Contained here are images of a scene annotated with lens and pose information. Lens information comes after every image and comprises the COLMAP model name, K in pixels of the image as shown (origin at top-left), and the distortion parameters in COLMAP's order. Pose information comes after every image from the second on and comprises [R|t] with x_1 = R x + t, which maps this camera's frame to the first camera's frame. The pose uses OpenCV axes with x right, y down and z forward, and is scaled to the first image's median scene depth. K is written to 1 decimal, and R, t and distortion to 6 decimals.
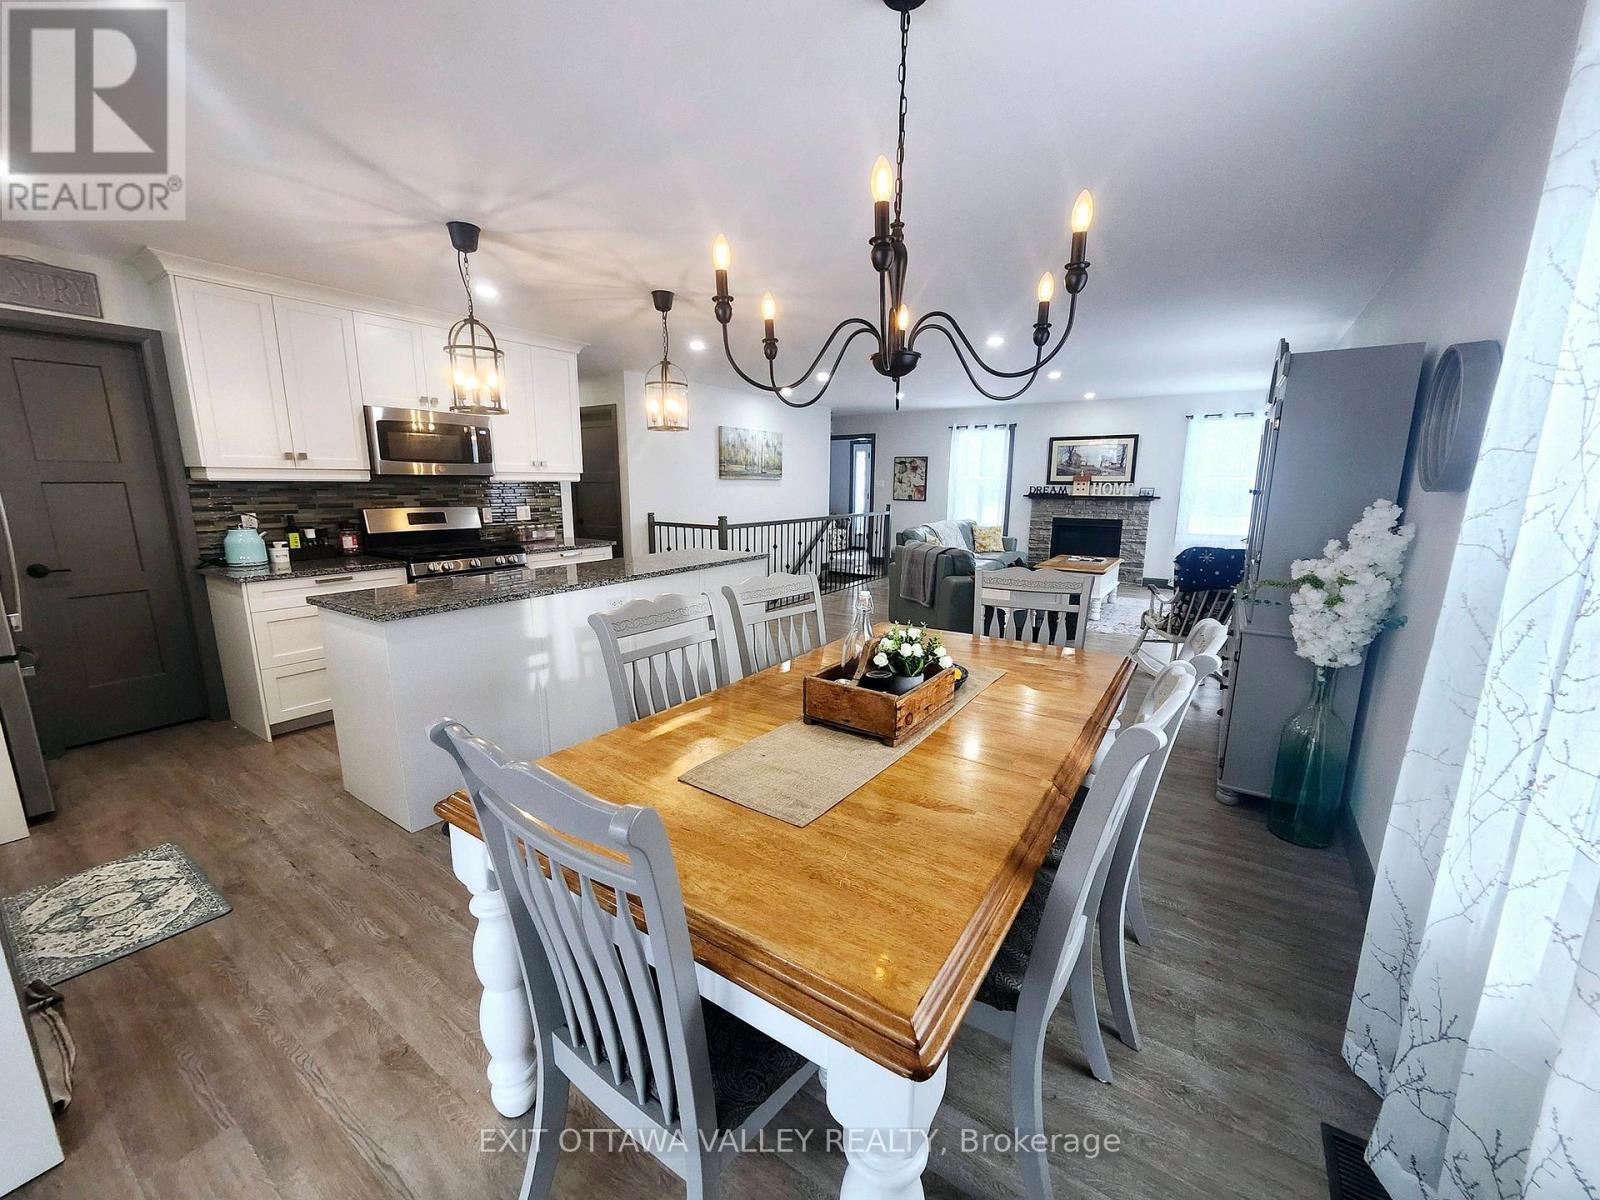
lens RADIAL K [[627.5, 0, 806.2], [0, 627.5, 603.7], [0, 0, 1]] dist [-0.000777, -0.000112]
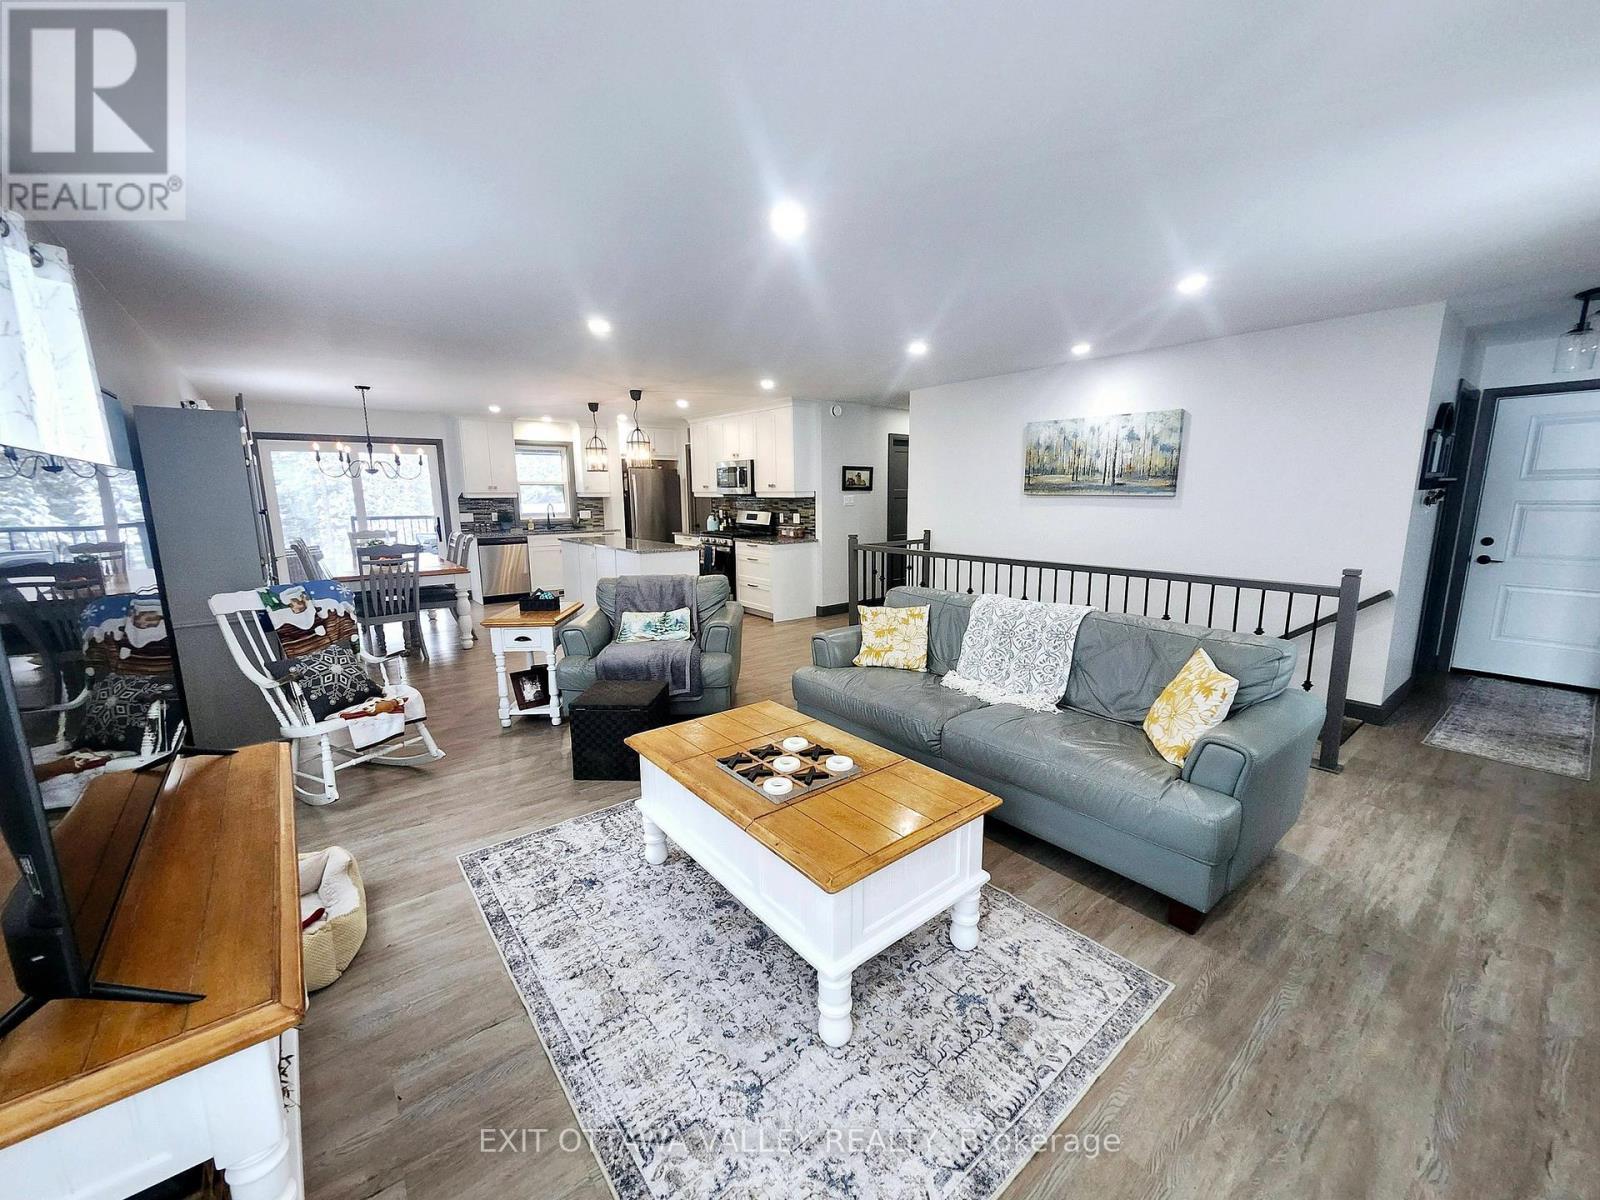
lens RADIAL K [[627.5, 0, 806.2], [0, 627.5, 603.7], [0, 0, 1]] dist [-0.000777, -0.000112]
pose [[-0.296702, 0.161816, -0.941161, 0.578444], [-0.184219, 0.957330, 0.222671, -0.170738], [0.937033, 0.239447, -0.254232, 0.862724]]
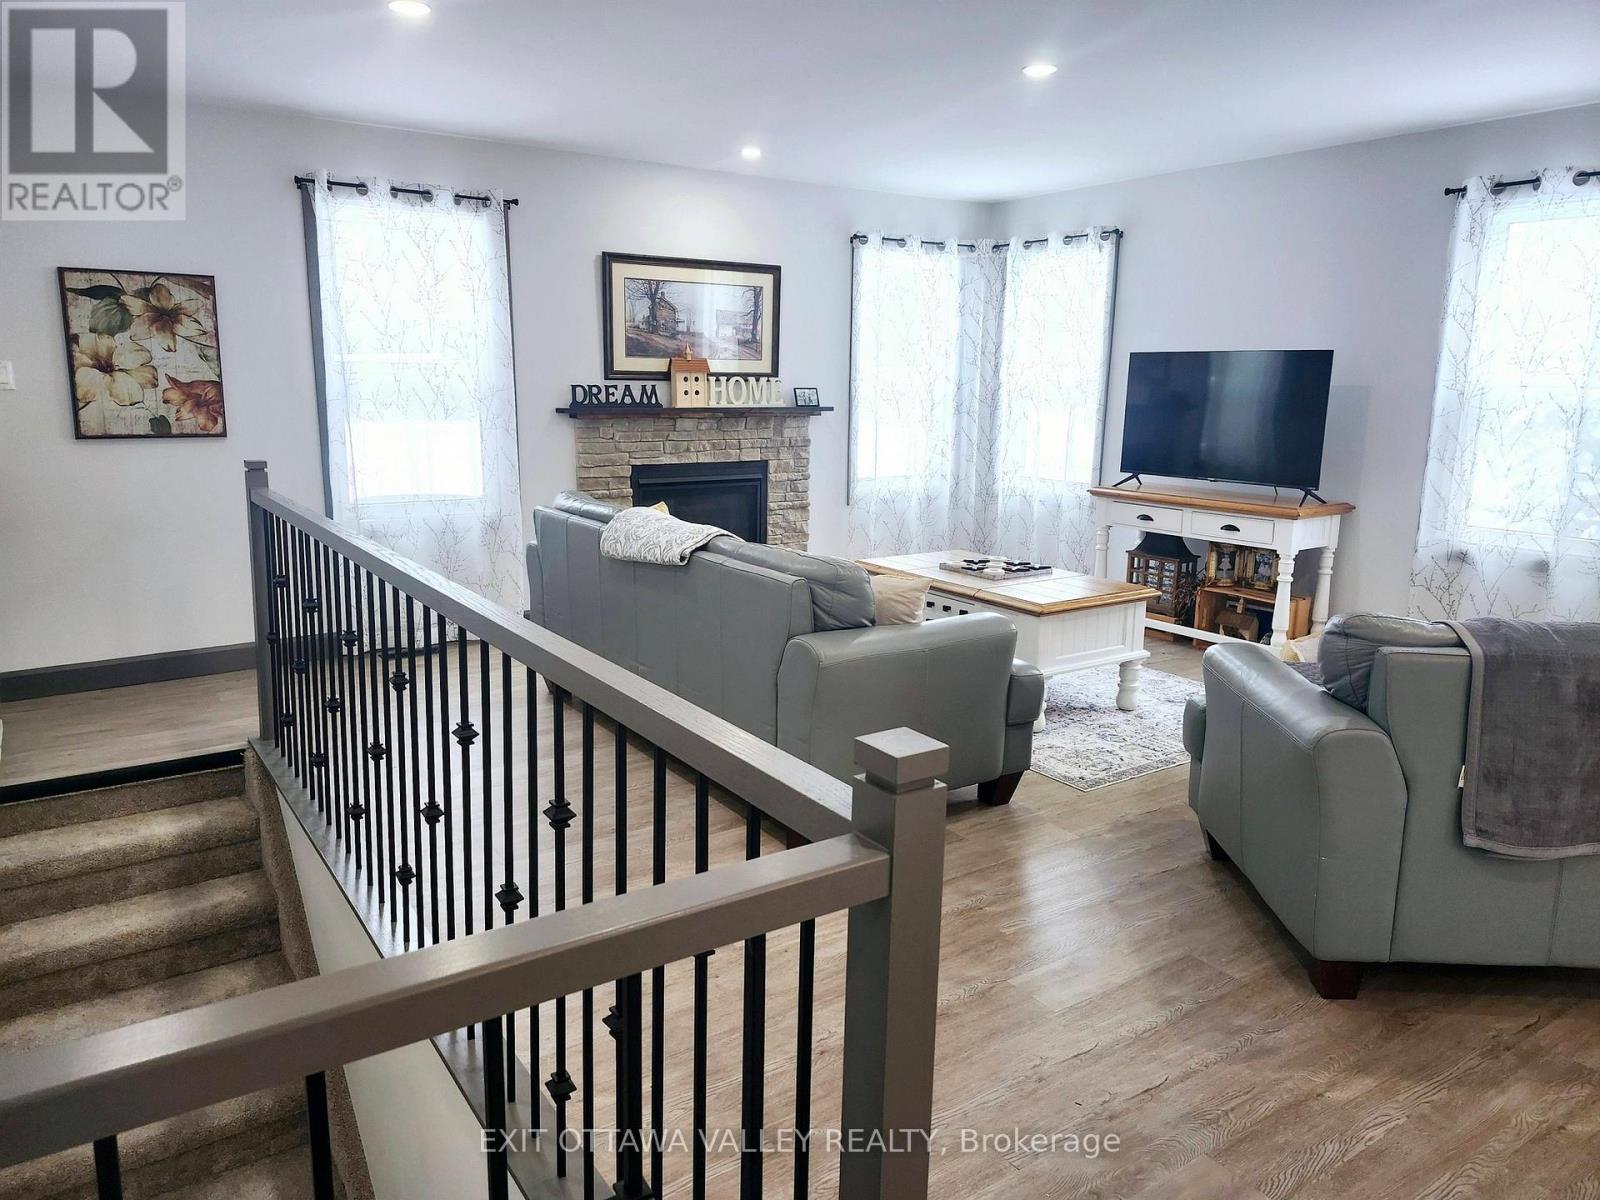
lens RADIAL K [[1124.4, 0, 800.0], [0, 1124.4, 600.0], [0, 0, 1]] dist [0.124943, -0.123166]
pose [[0.370181, -0.184708, 0.910412, -0.235886], [0.170624, 0.976880, 0.128817, -0.136942], [-0.913156, 0.107652, 0.393137, 0.681305]]
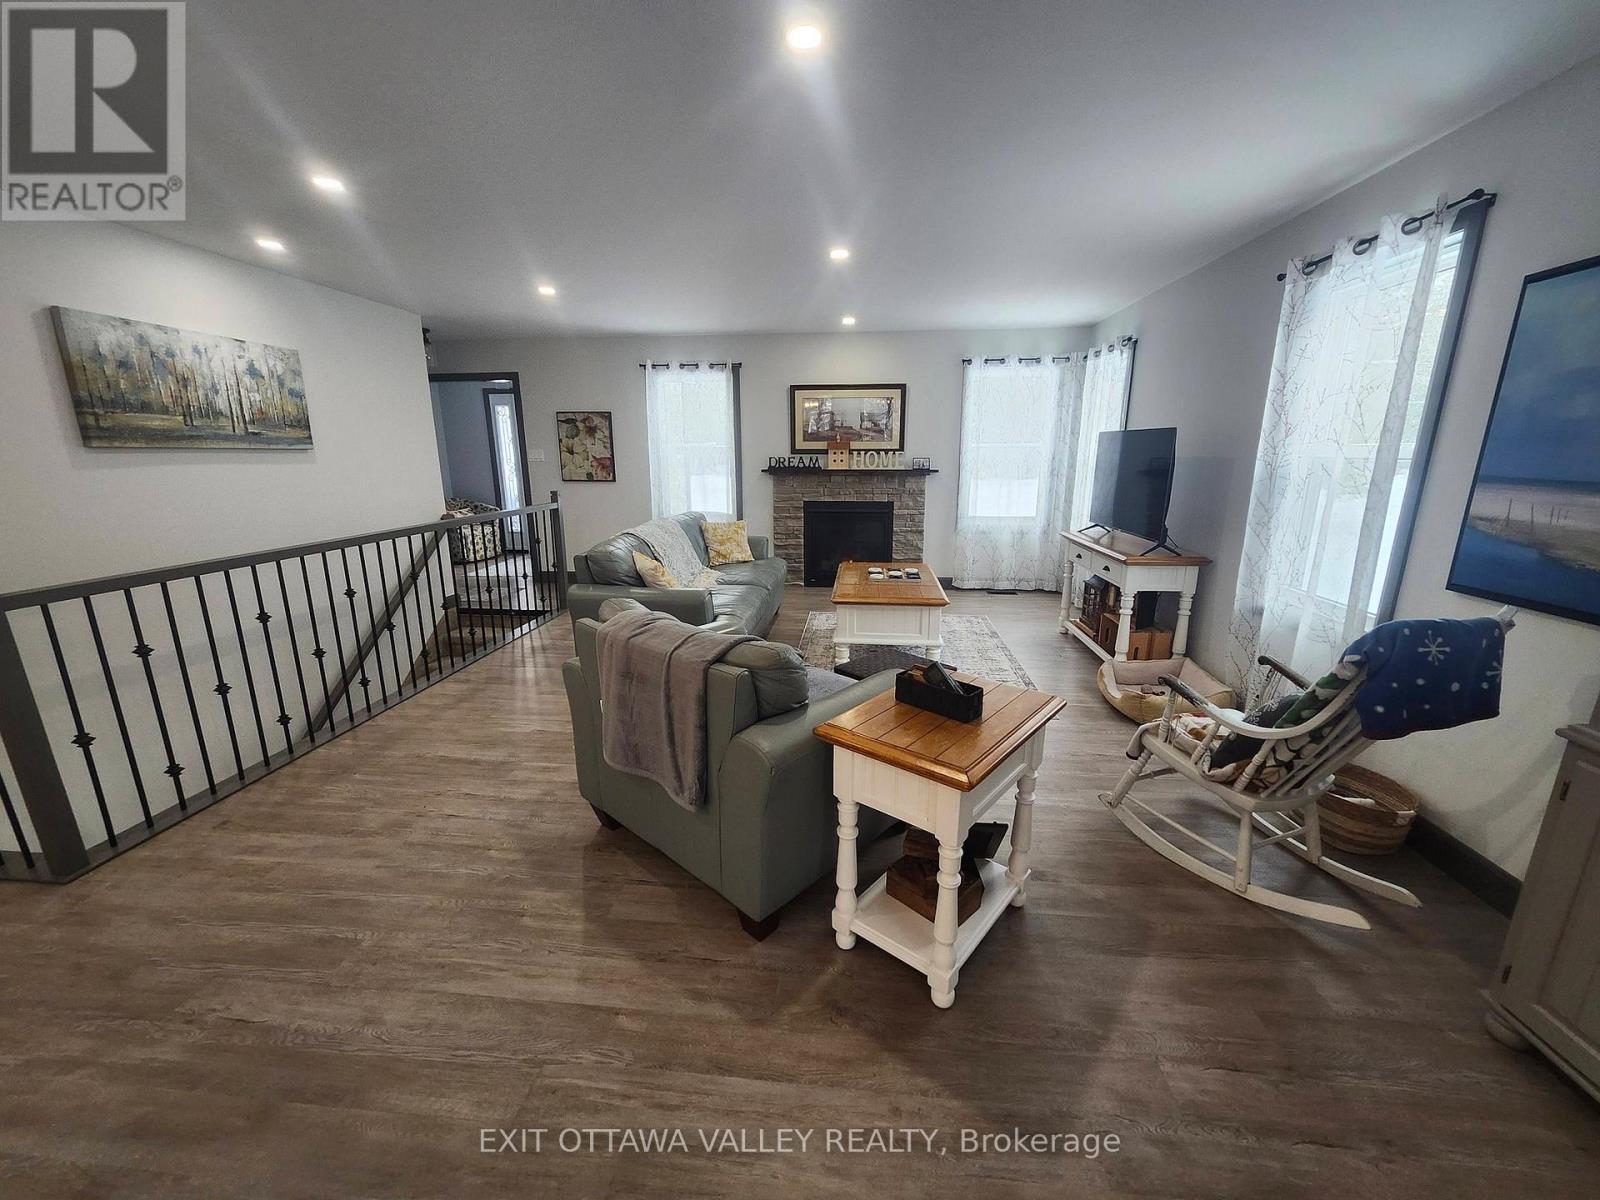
lens RADIAL K [[638.2, 0, 807.9], [0, 638.2, 607.0], [0, 0, 1]] dist [0.001681, 0.000309]
pose [[0.881868, -0.118278, 0.456419, 0.058927], [0.096154, 0.992796, 0.071493, -0.074675], [-0.461587, -0.019161, 0.886888, 0.381376]]
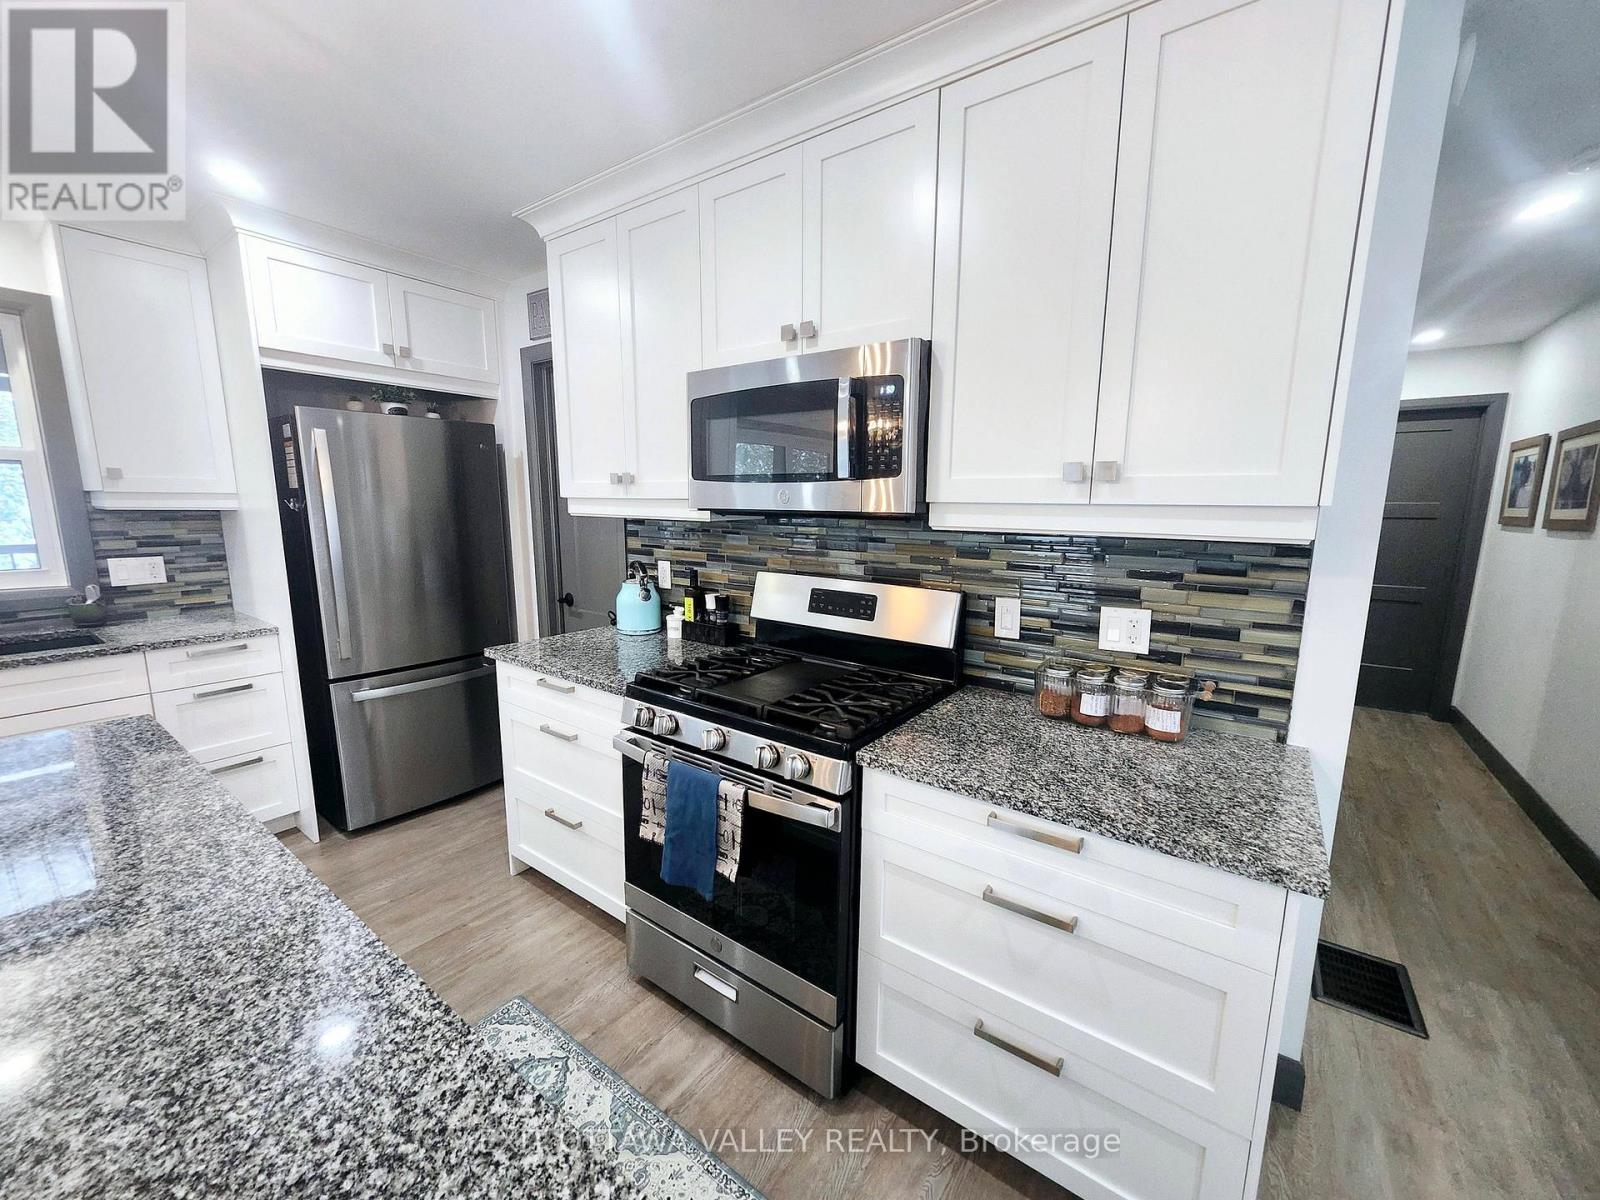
lens RADIAL K [[627.5, 0, 806.2], [0, 627.5, 603.7], [0, 0, 1]] dist [-0.000777, -0.000112]
pose [[-0.026448, 0.153965, -0.987722, -0.079446], [-0.207323, 0.965740, 0.156090, -0.103884], [0.977915, 0.208906, 0.006379, 0.499142]]
